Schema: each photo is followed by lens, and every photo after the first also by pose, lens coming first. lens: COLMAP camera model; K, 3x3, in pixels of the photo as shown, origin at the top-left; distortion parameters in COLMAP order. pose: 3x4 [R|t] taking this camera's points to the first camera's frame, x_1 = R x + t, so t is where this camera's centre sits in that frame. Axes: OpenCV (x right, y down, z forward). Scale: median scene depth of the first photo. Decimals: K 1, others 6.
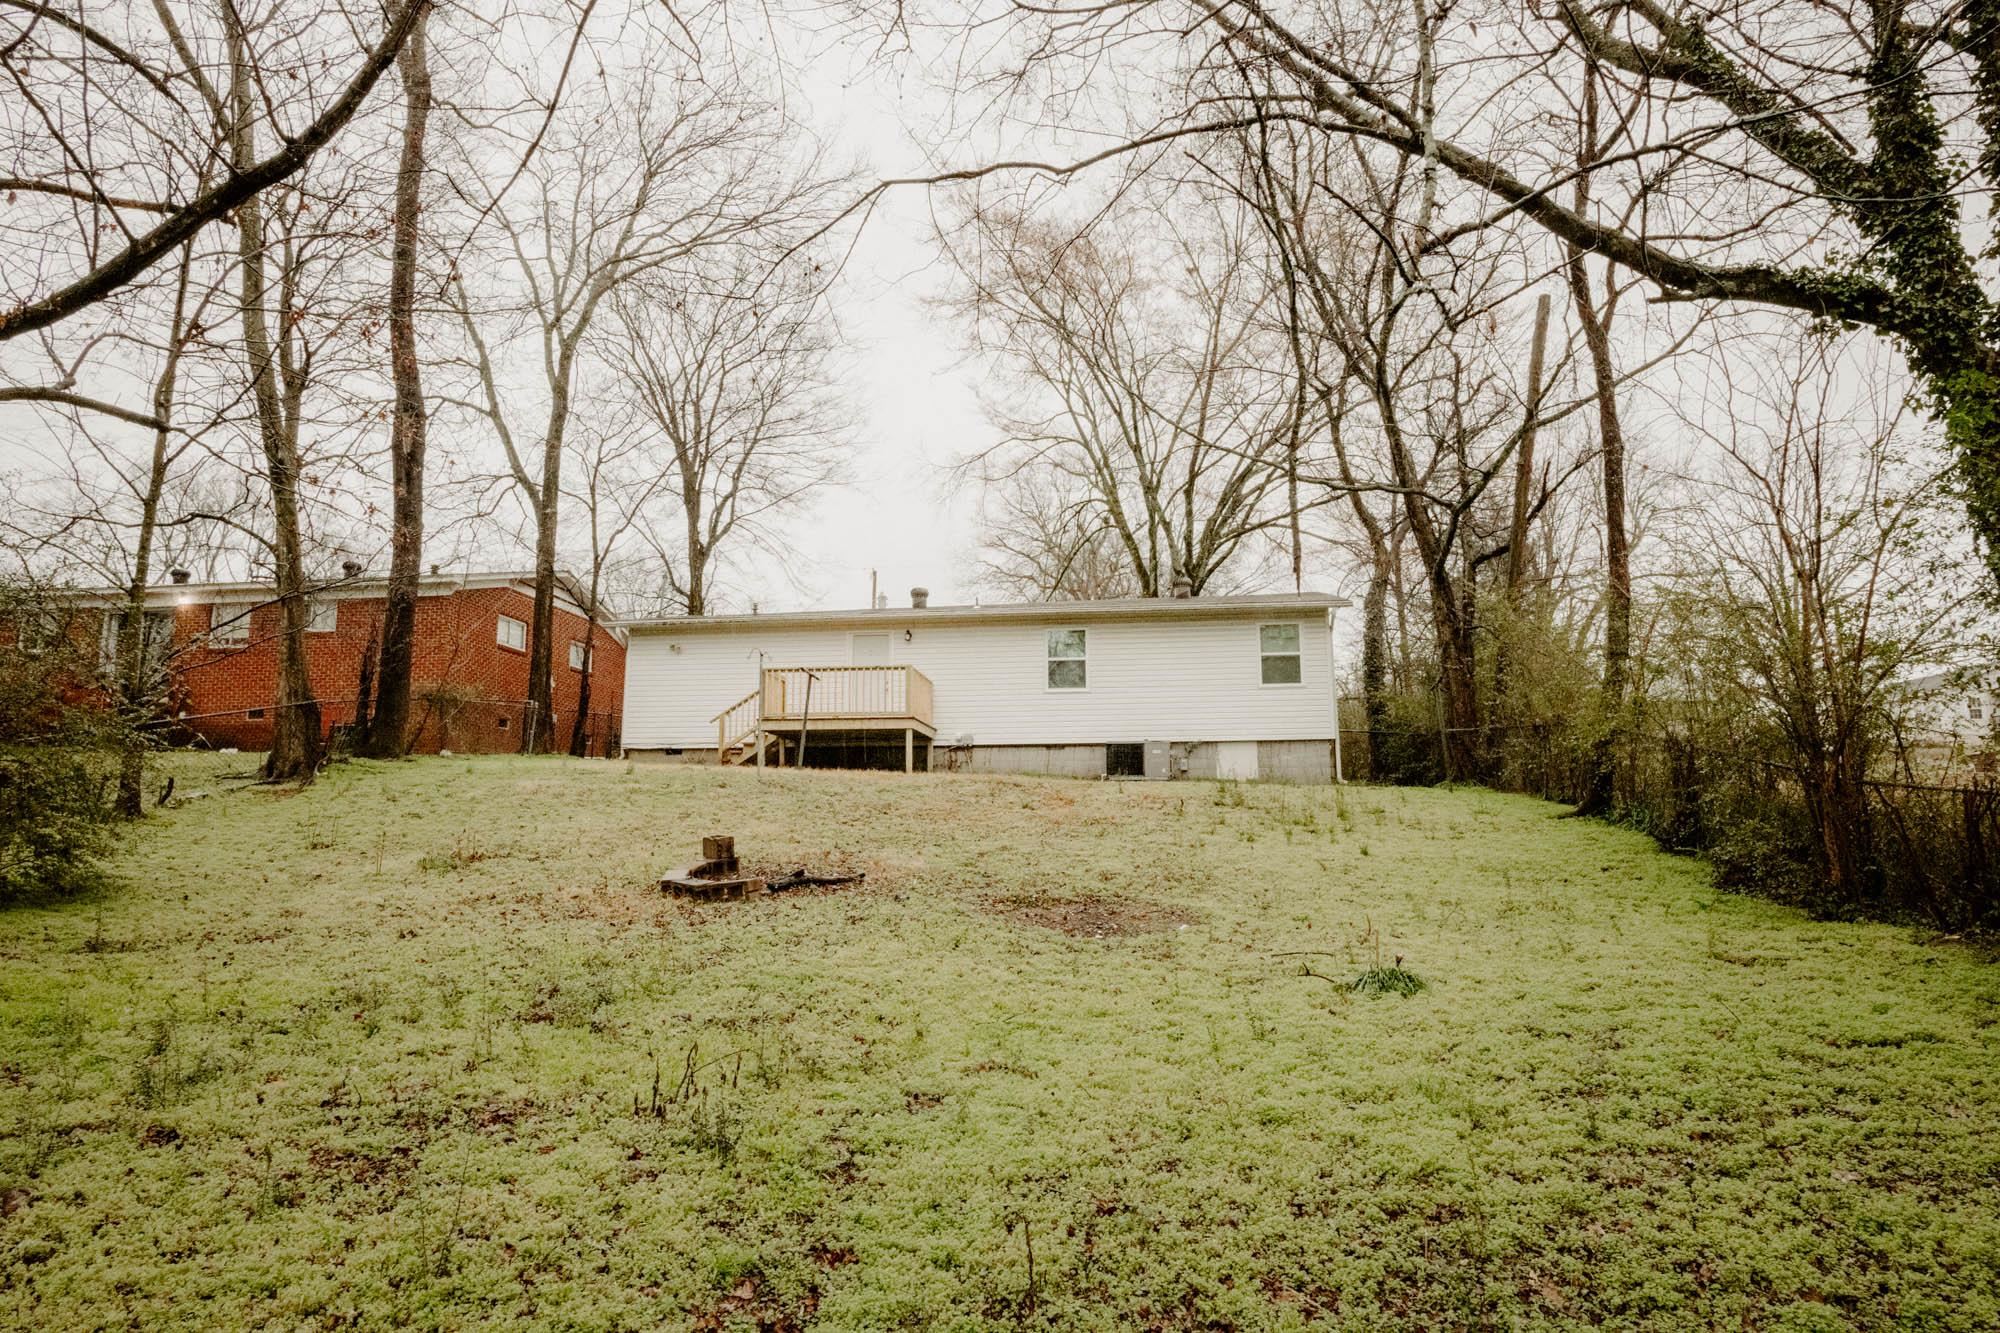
lens RADIAL K [[1148.4, 0, 996.7], [0, 1148.4, 672.6], [0, 0, 1]] dist [-0.036960, 0.016818]
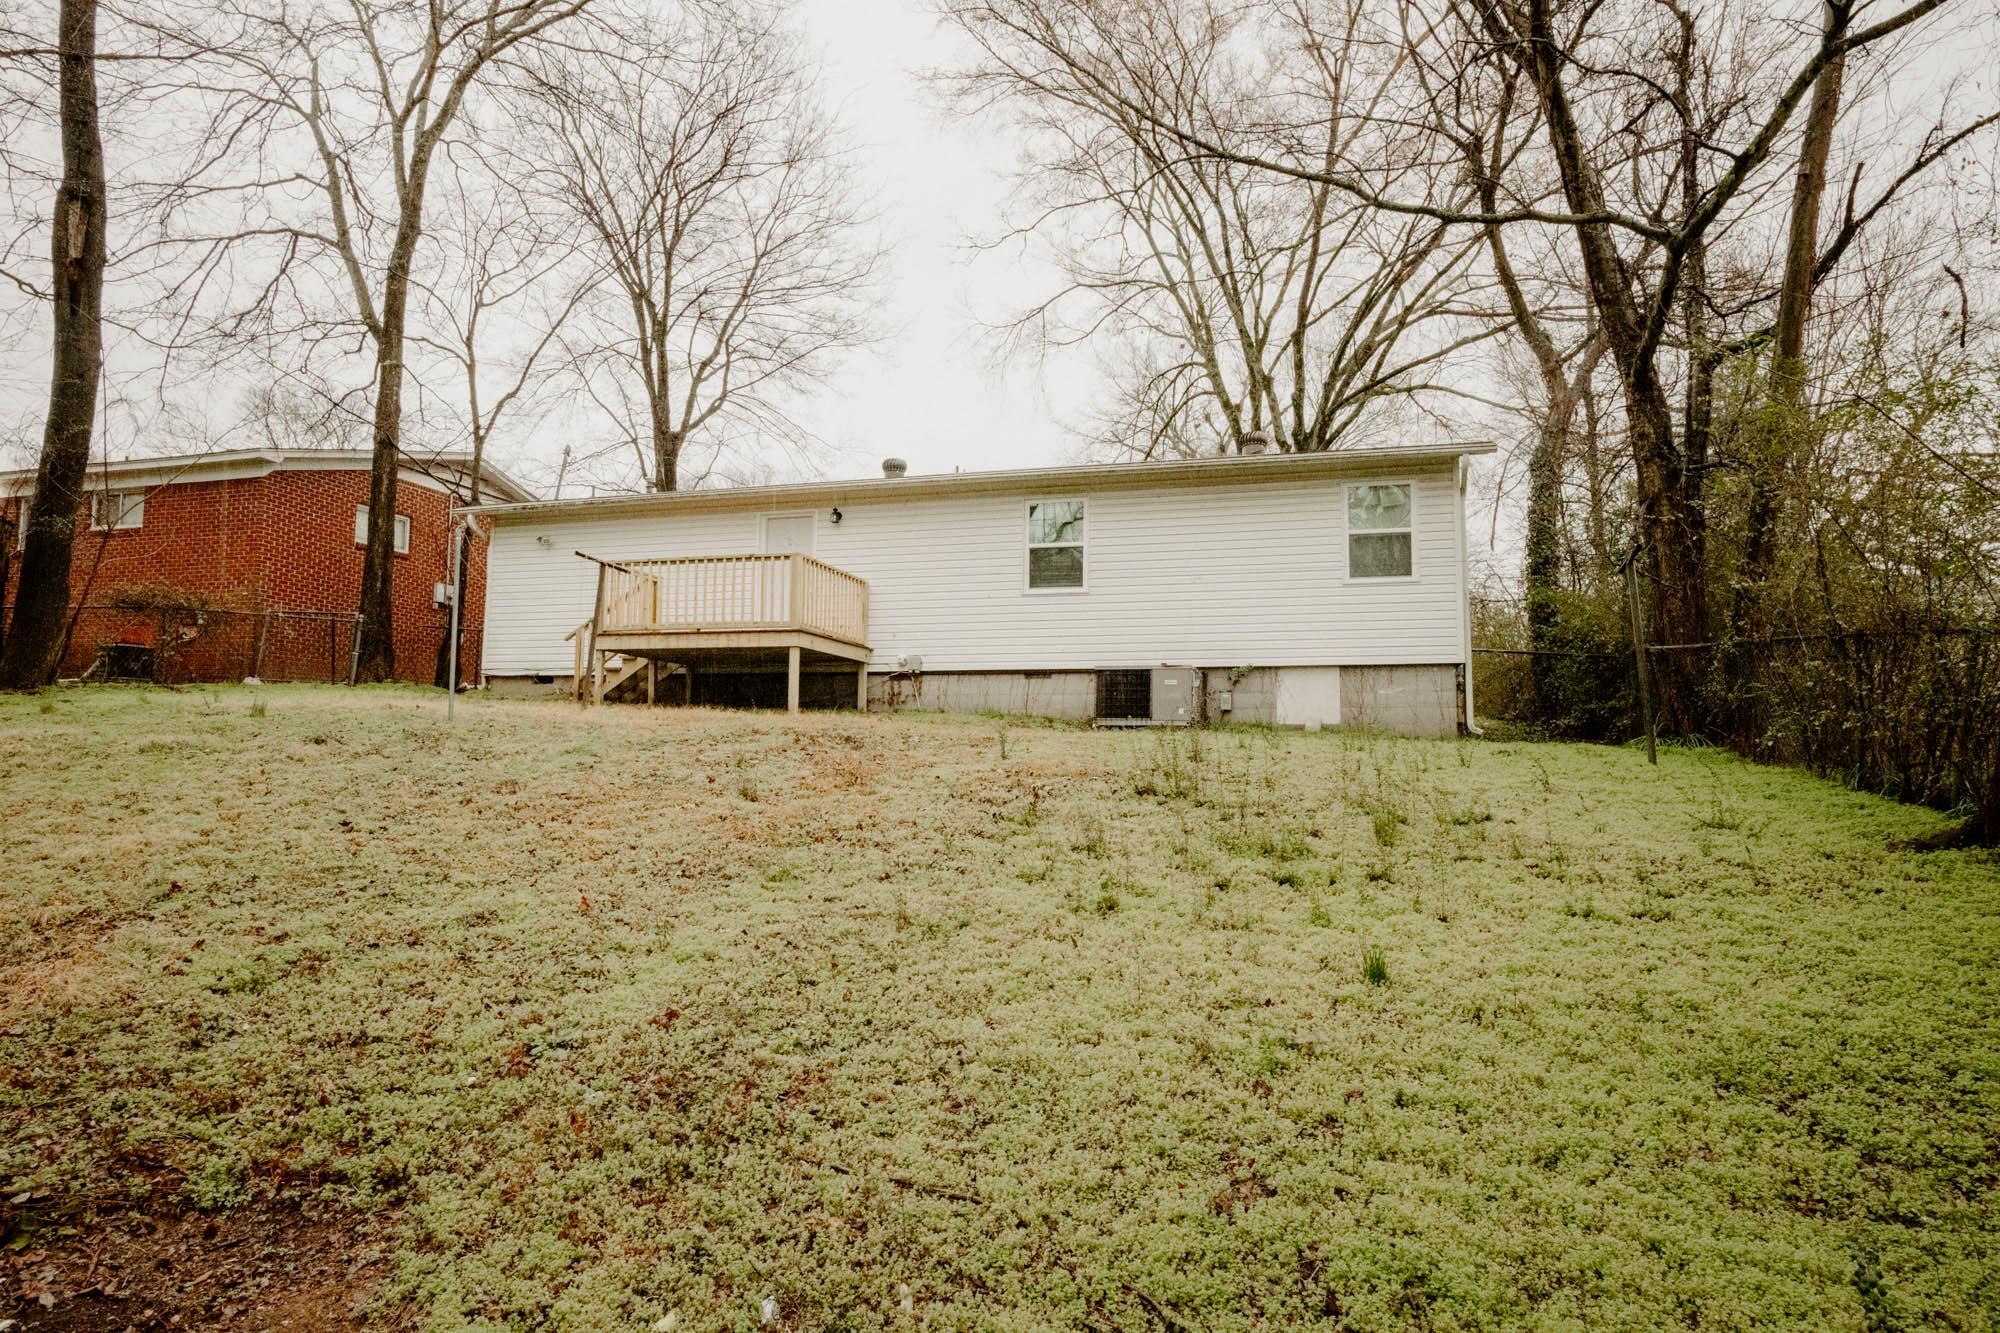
lens RADIAL K [[1148.4, 0, 996.7], [0, 1148.4, 672.6], [0, 0, 1]] dist [-0.036960, 0.016818]
pose [[0.987786, 0.002413, -0.155796, 0.132100], [0.007583, 0.997951, 0.063537, 0.019867], [0.155630, -0.063942, 0.985744, 0.320485]]
